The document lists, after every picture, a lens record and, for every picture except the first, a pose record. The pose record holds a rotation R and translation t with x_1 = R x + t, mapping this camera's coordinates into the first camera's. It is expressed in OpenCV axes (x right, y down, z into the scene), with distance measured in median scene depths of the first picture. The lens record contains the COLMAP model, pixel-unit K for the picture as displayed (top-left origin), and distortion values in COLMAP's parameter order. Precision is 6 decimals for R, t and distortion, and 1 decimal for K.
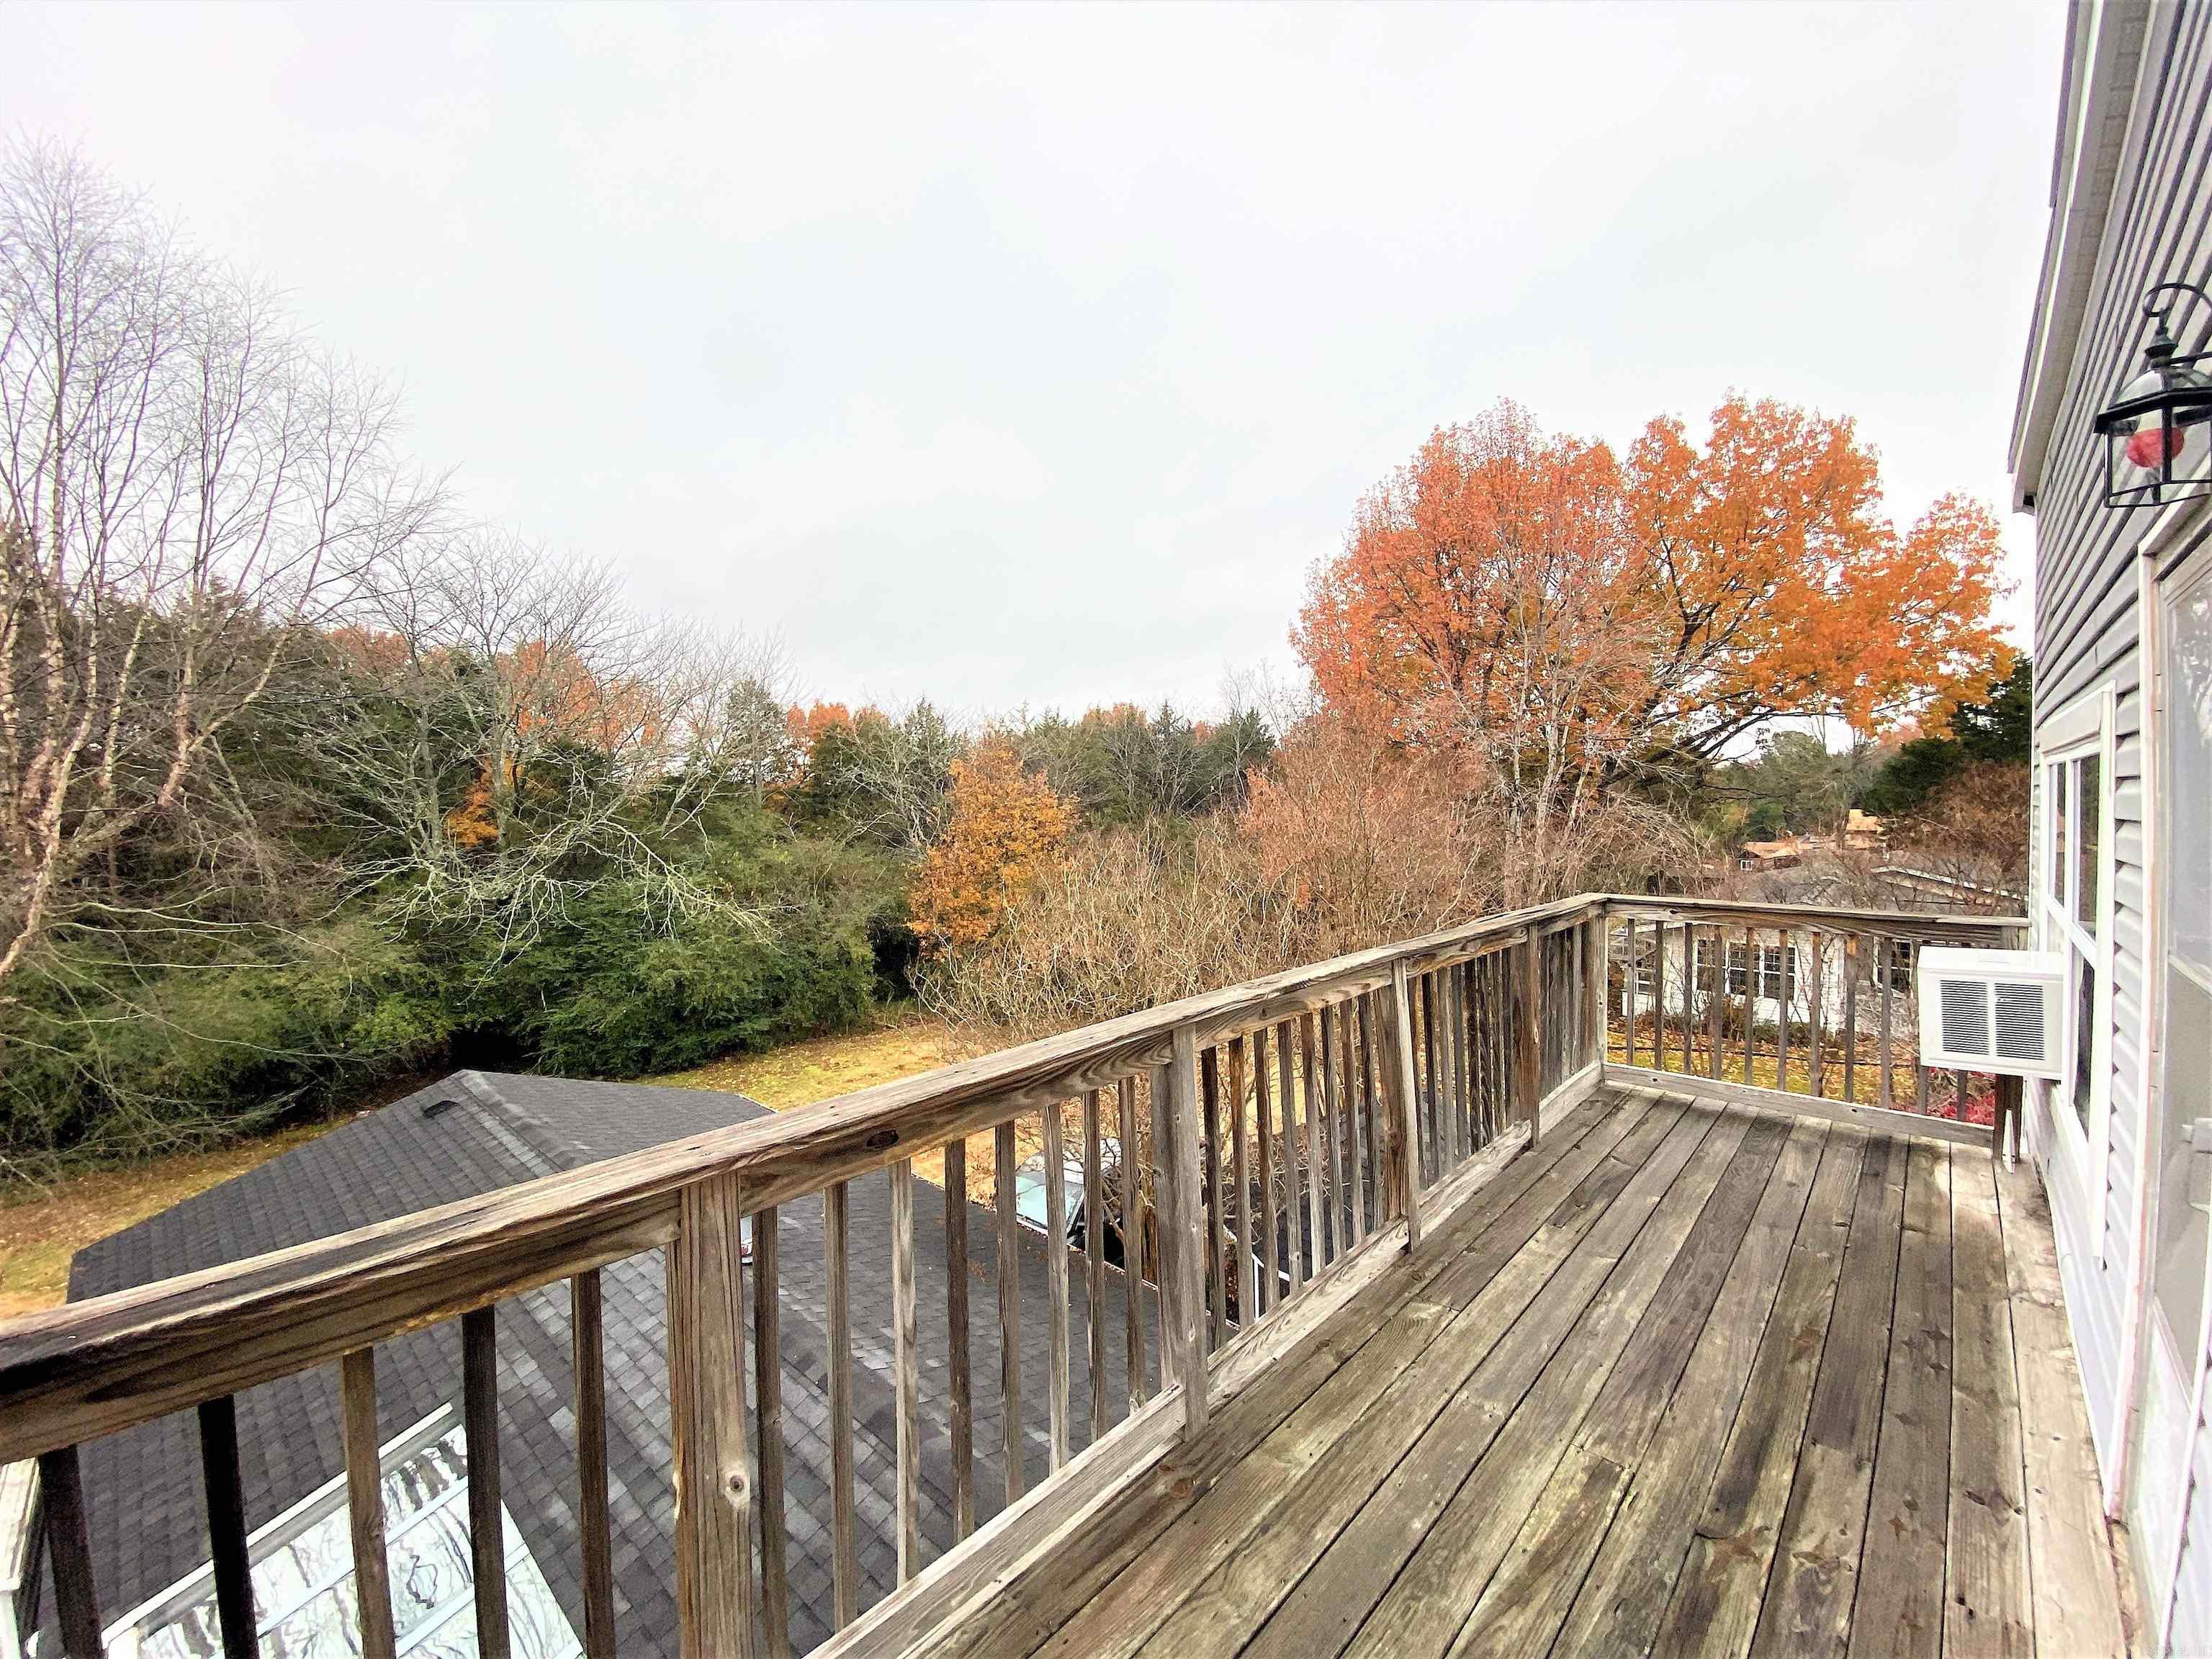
lens RADIAL K [[902.0, 0, 1101.4], [0, 902.0, 831.5], [0, 0, 1]] dist [-0.029032, -0.001234]
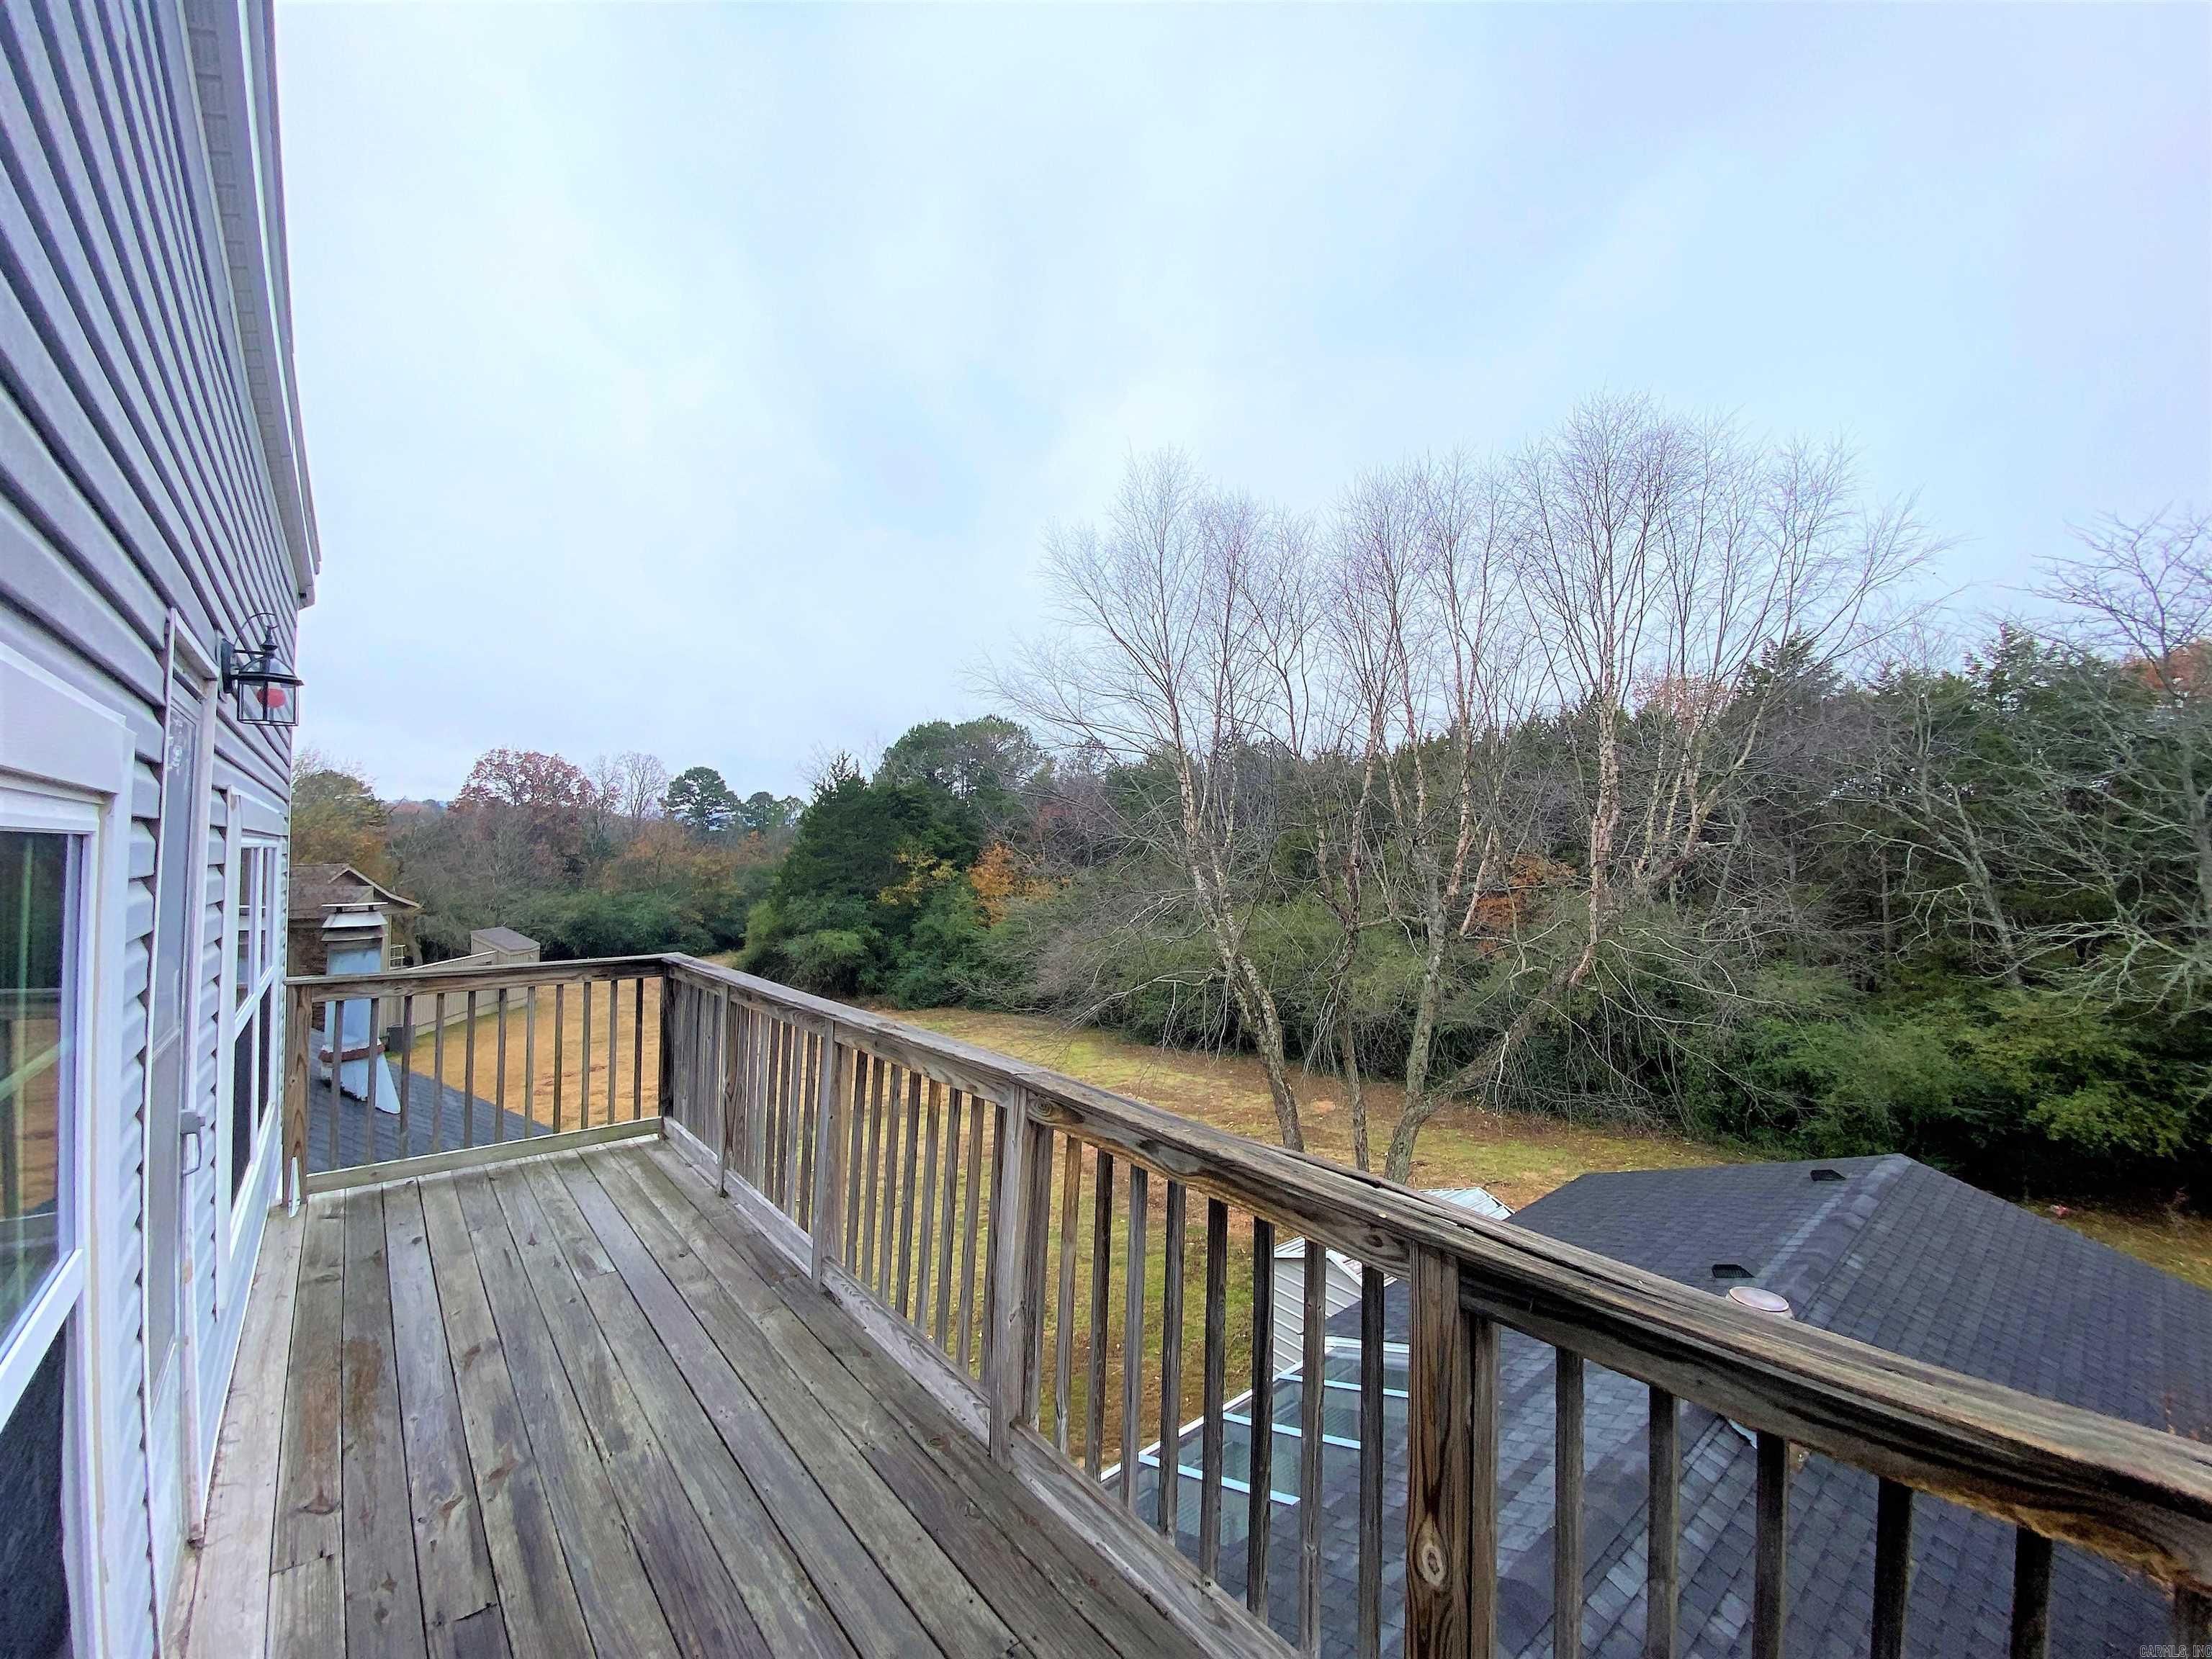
lens RADIAL K [[902.0, 0, 1104.5], [0, 902.0, 832.3], [0, 0, 1]] dist [-0.029032, -0.001234]
pose [[-0.111788, -0.006429, -0.993711, 1.092317], [-0.046385, 0.998923, -0.001245, -0.087282], [0.992649, 0.045954, -0.111966, 1.127435]]
